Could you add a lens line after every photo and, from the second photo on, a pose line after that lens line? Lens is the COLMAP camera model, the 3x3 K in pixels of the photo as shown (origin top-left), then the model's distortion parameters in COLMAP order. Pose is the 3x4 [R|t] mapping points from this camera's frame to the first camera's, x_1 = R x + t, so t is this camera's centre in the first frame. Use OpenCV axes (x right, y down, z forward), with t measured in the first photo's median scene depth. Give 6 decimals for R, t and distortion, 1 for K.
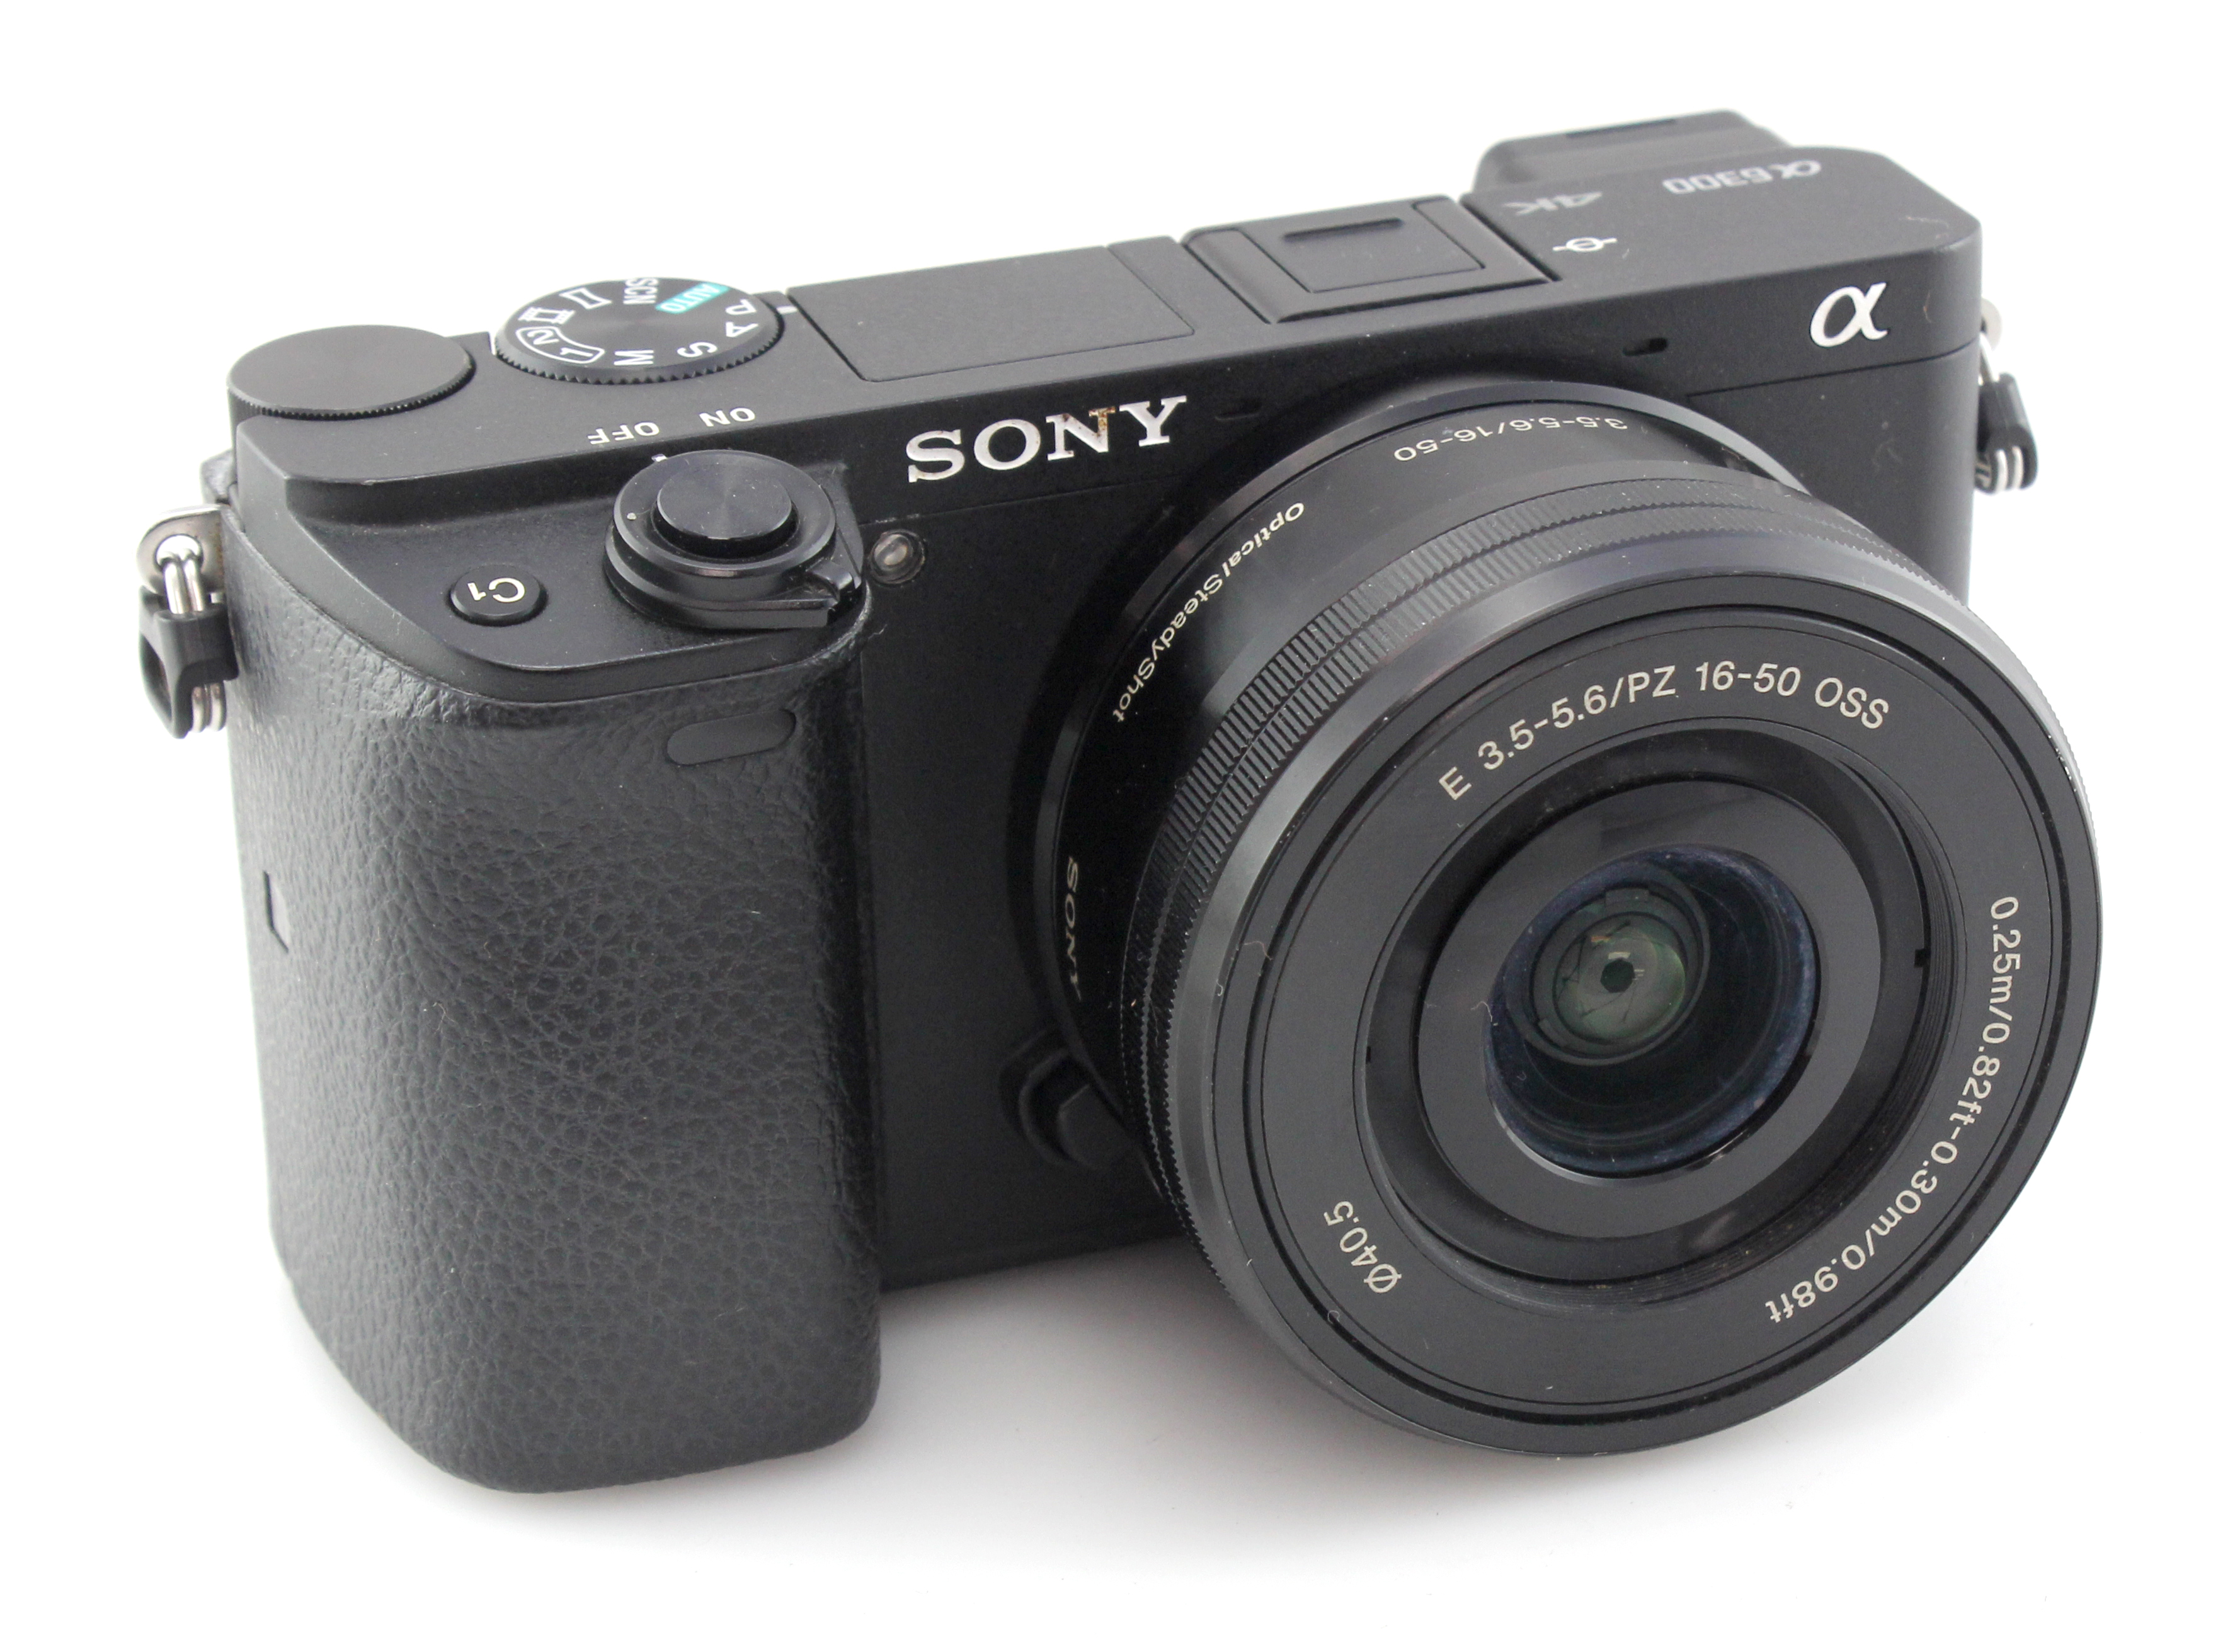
lens RADIAL K [[6578.1, 0, 1119.4], [0, 6578.1, 839.9], [0, 0, 1]] dist [0.091608, 0.000000]
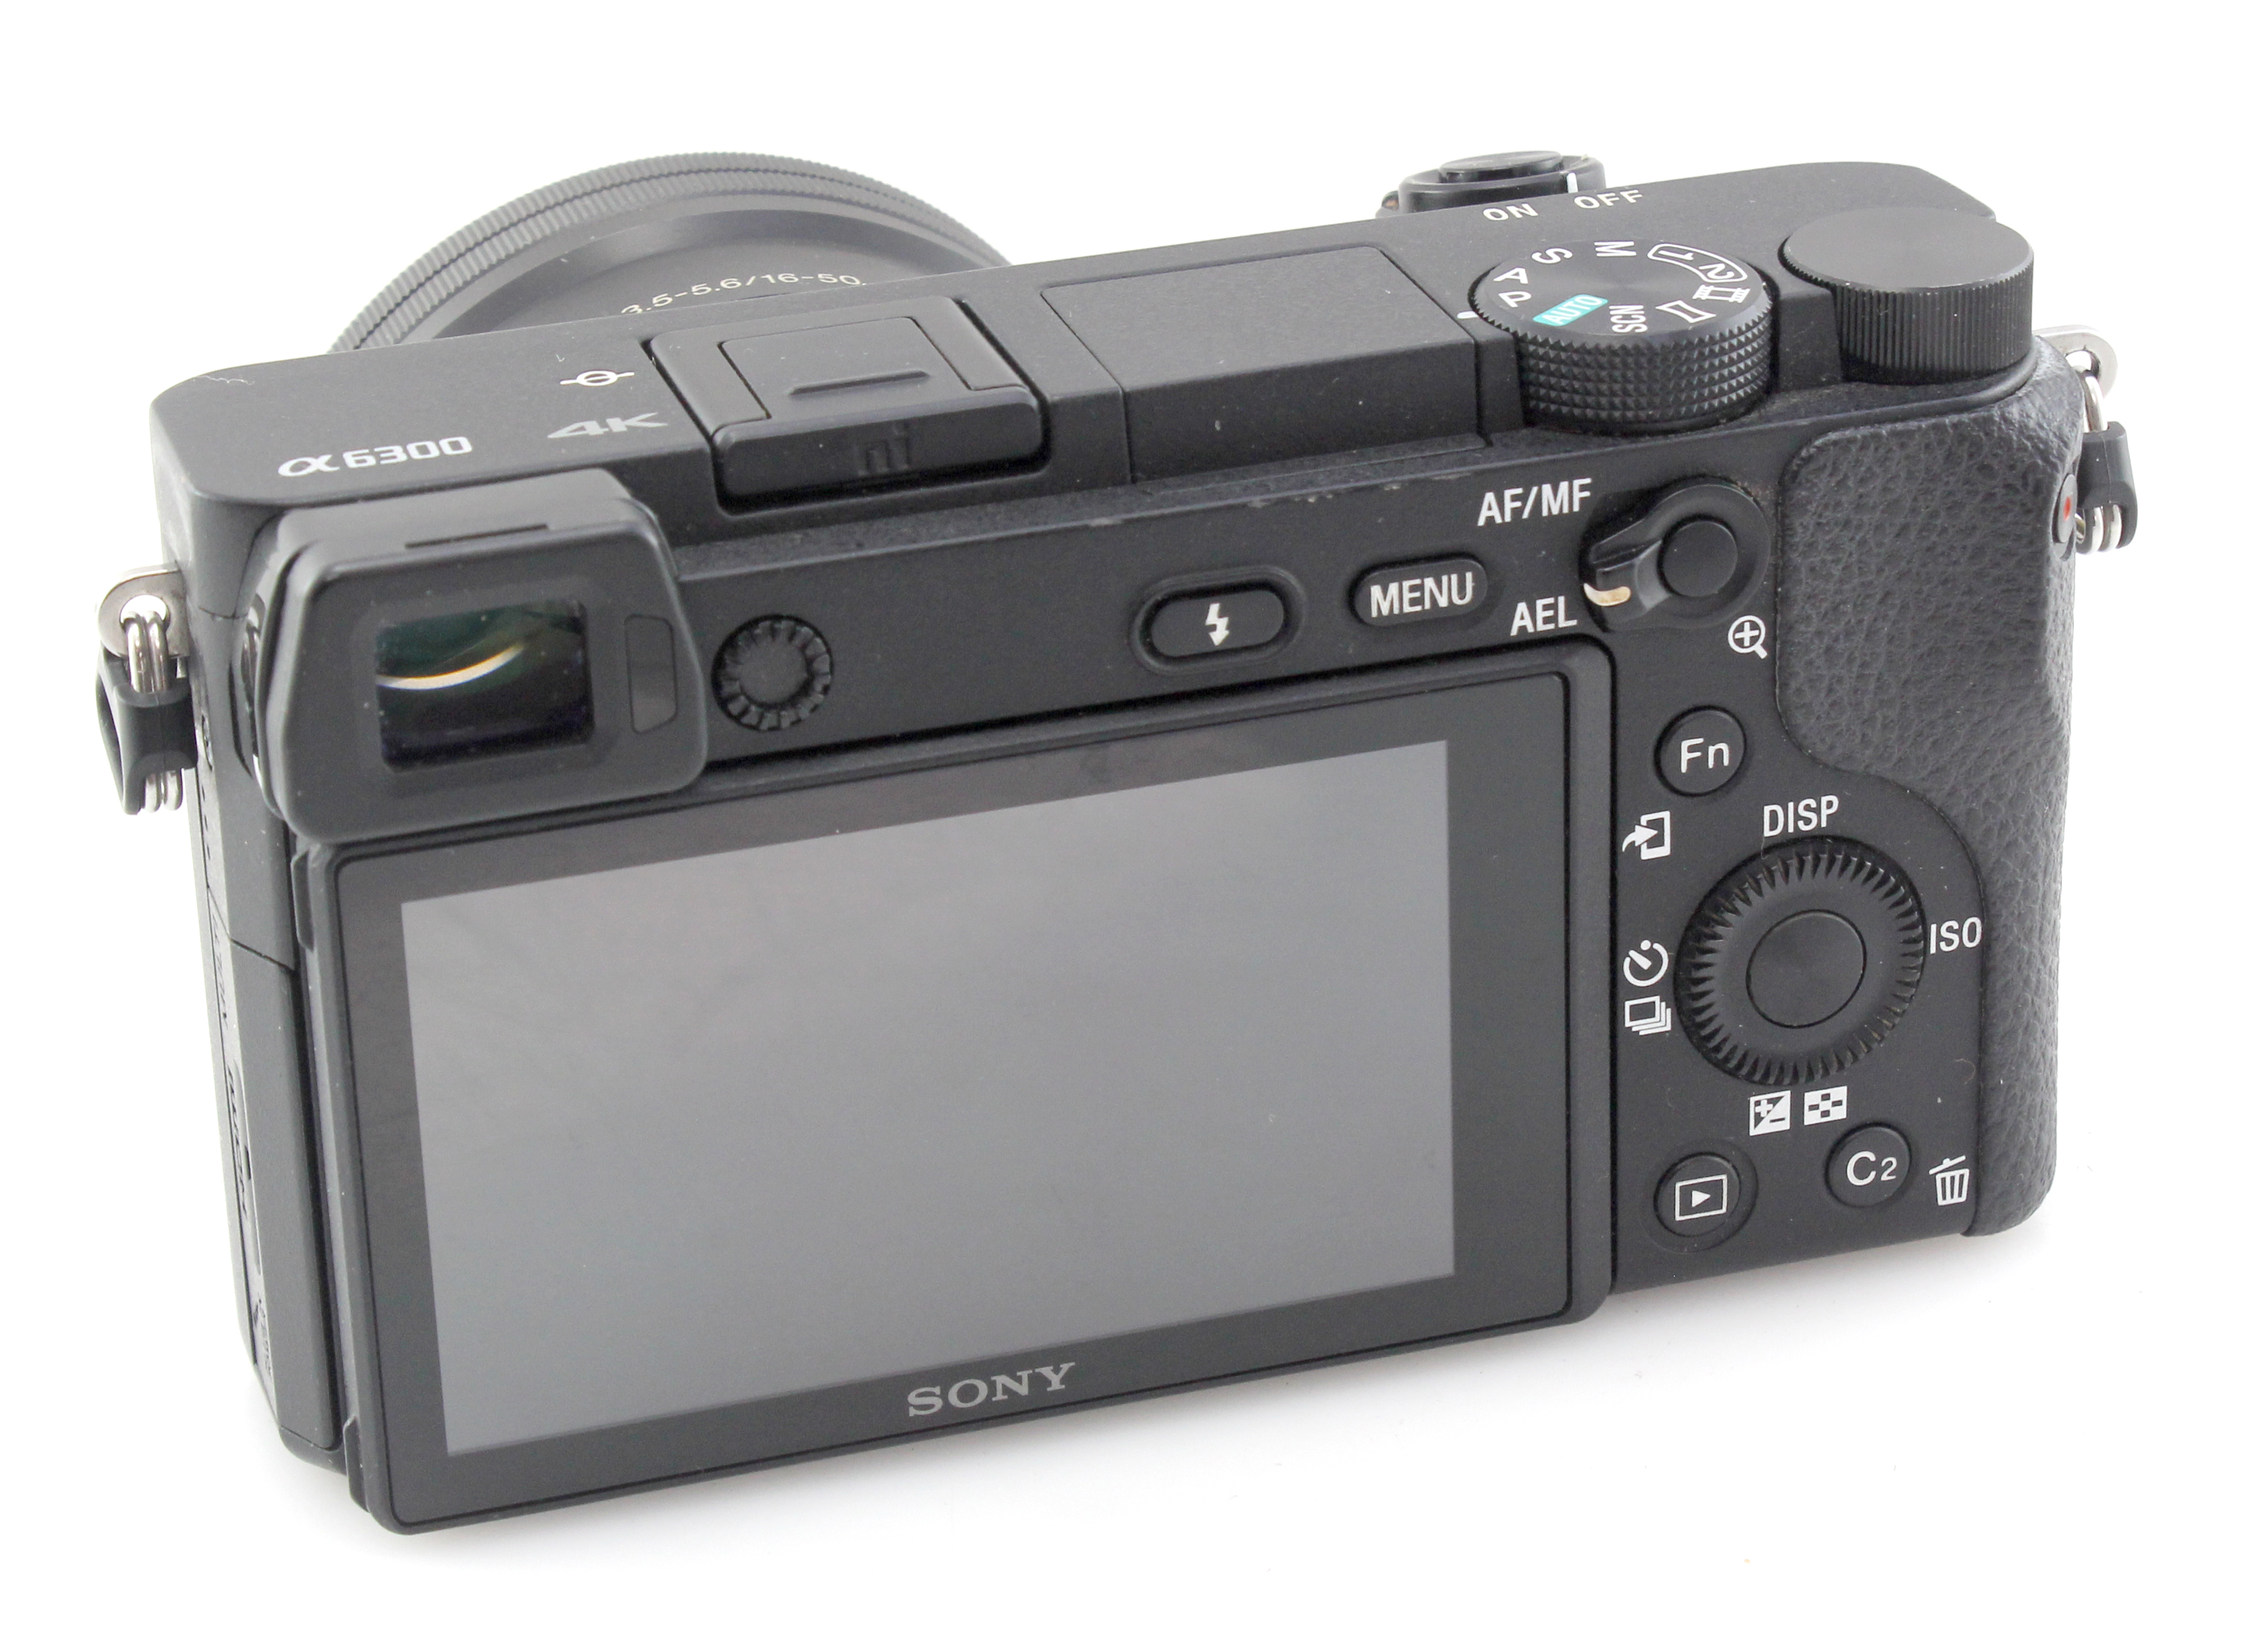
lens RADIAL K [[6620.0, 0, 1124.7], [0, 6620.0, 826.9], [0, 0, 1]] dist [0.091608, 0.000000]
pose [[-0.997963, 0.031388, 0.055538, -0.053786], [0.062472, 0.657176, 0.751144, -0.774495], [-0.012921, 0.753084, -0.657798, 1.742436]]
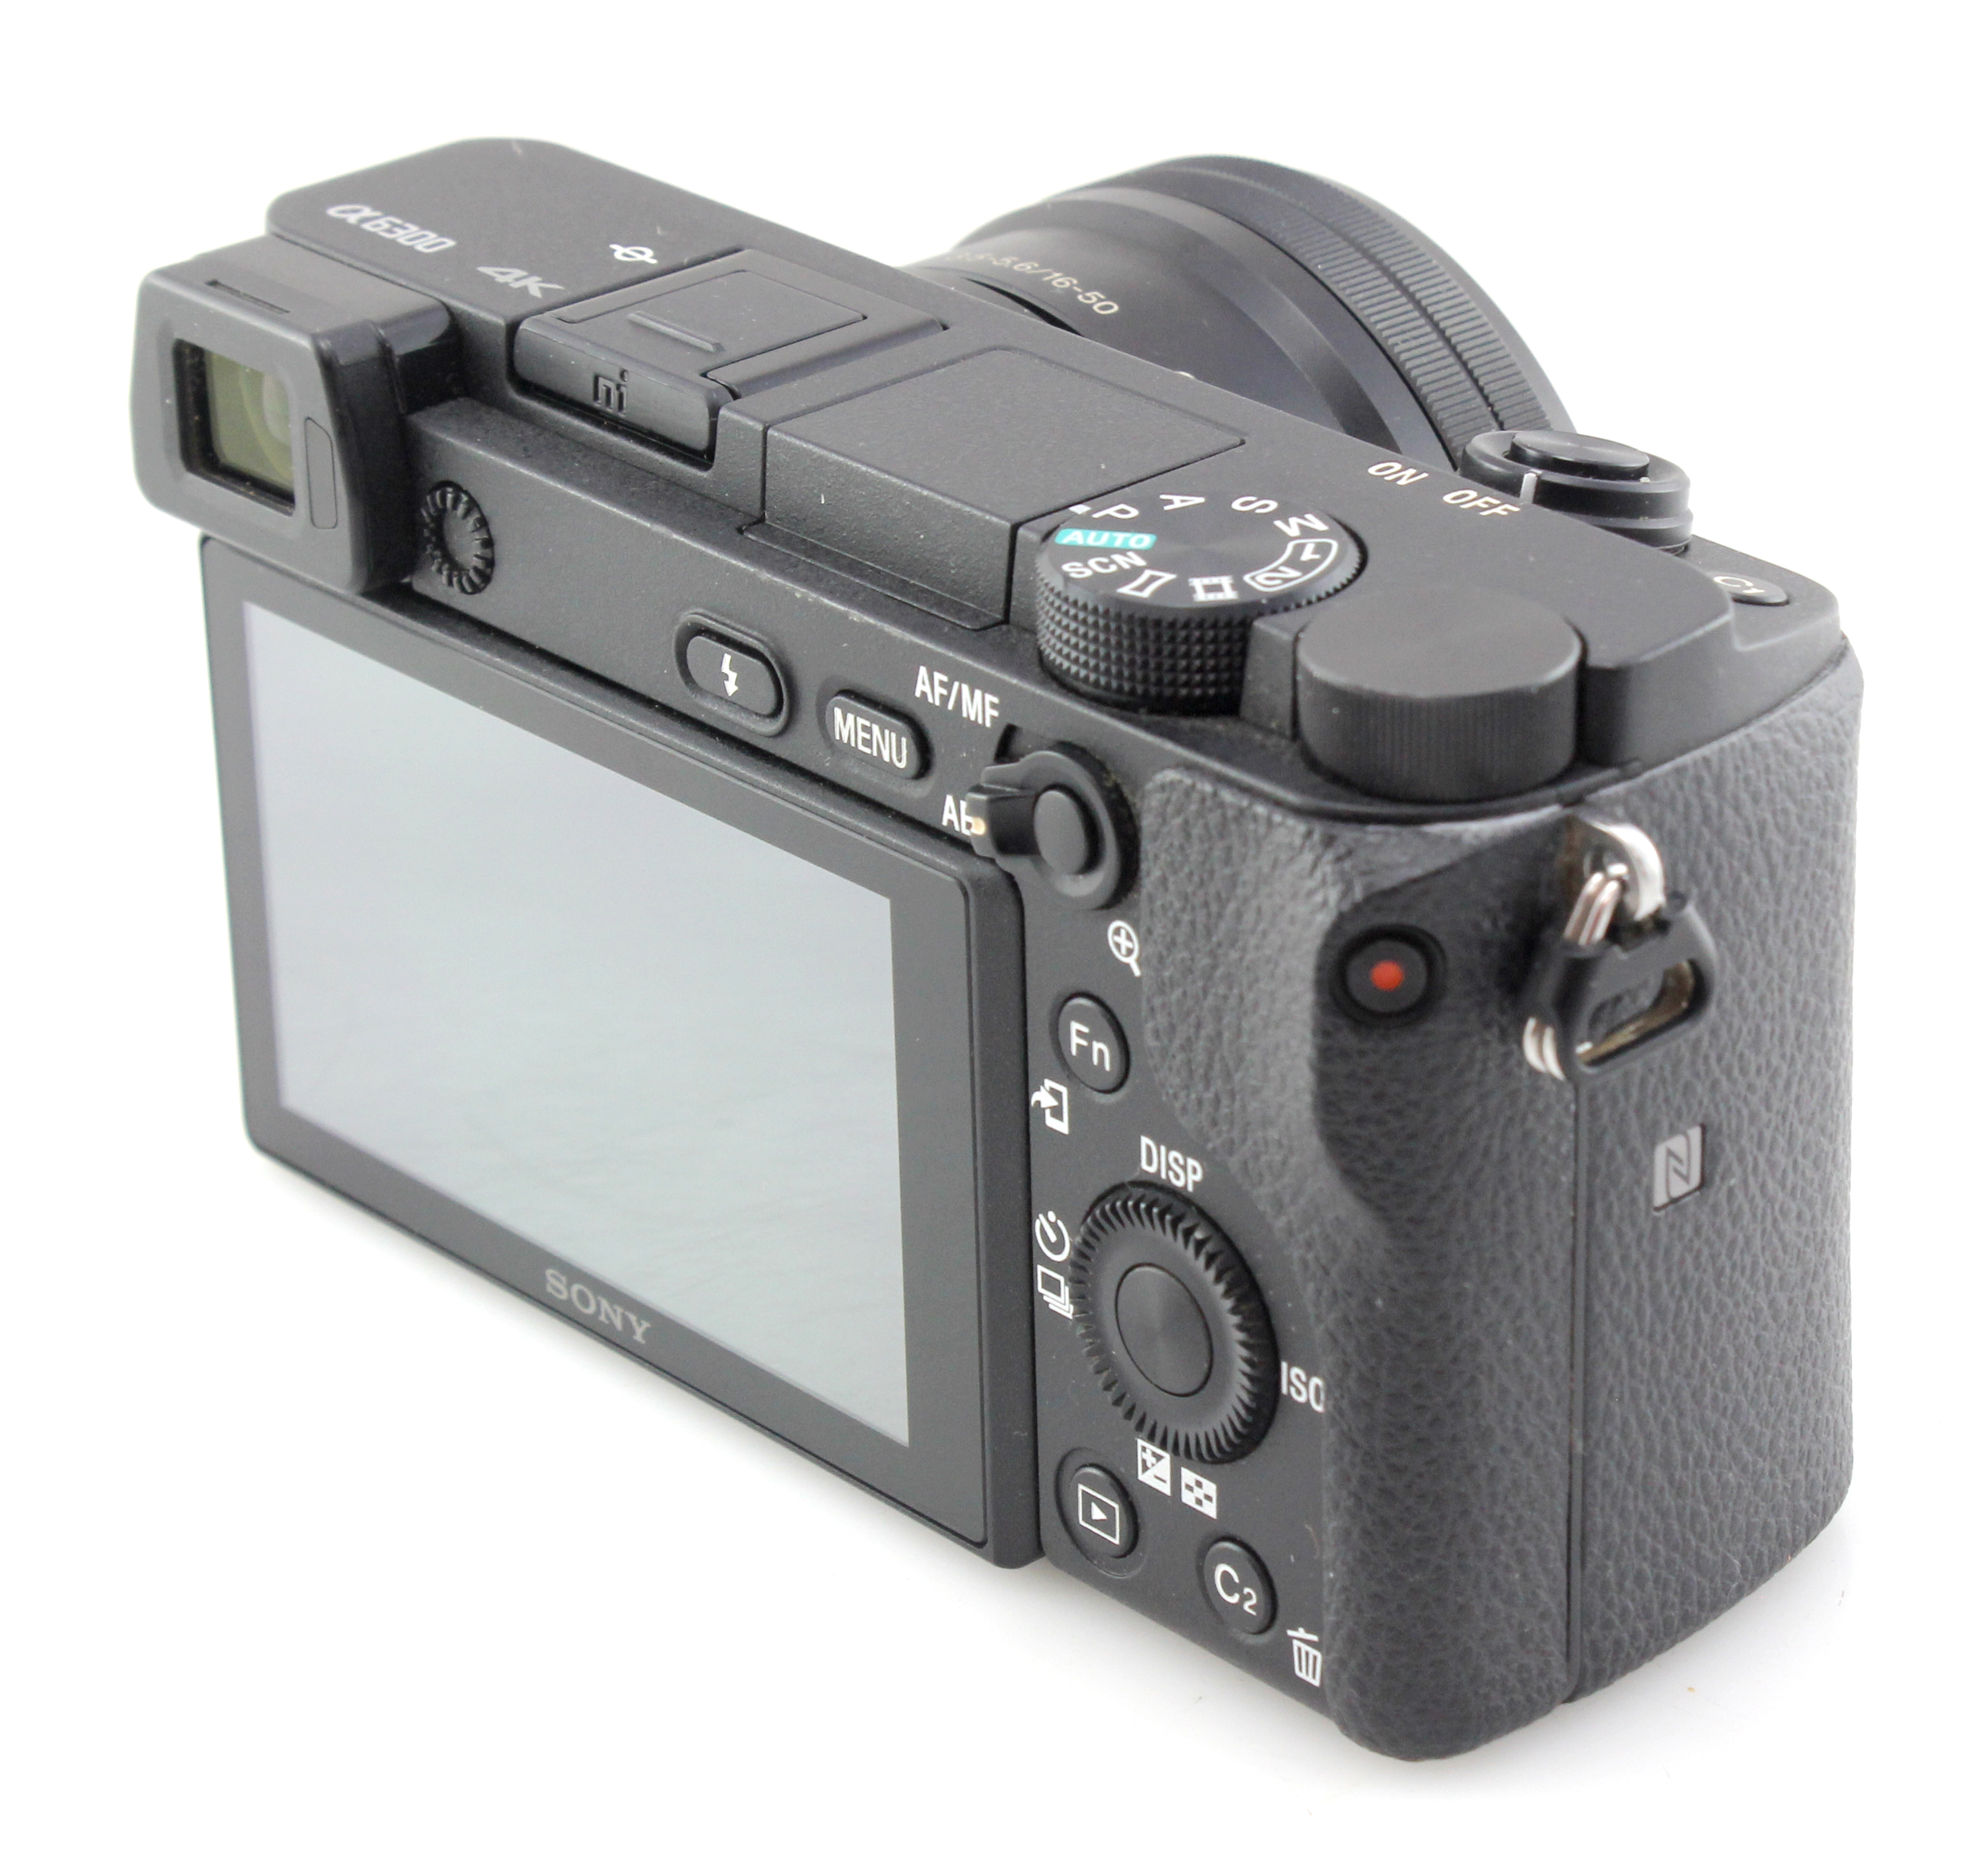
lens RADIAL K [[6631.8, 0, 992.1], [0, 6631.8, 937.2], [0, 0, 1]] dist [0.187109, 0.000000]
pose [[-0.376256, -0.369132, 0.849808, -0.859473], [0.410793, 0.755664, 0.510119, -0.516829], [-0.830470, 0.541030, -0.132686, 1.204189]]
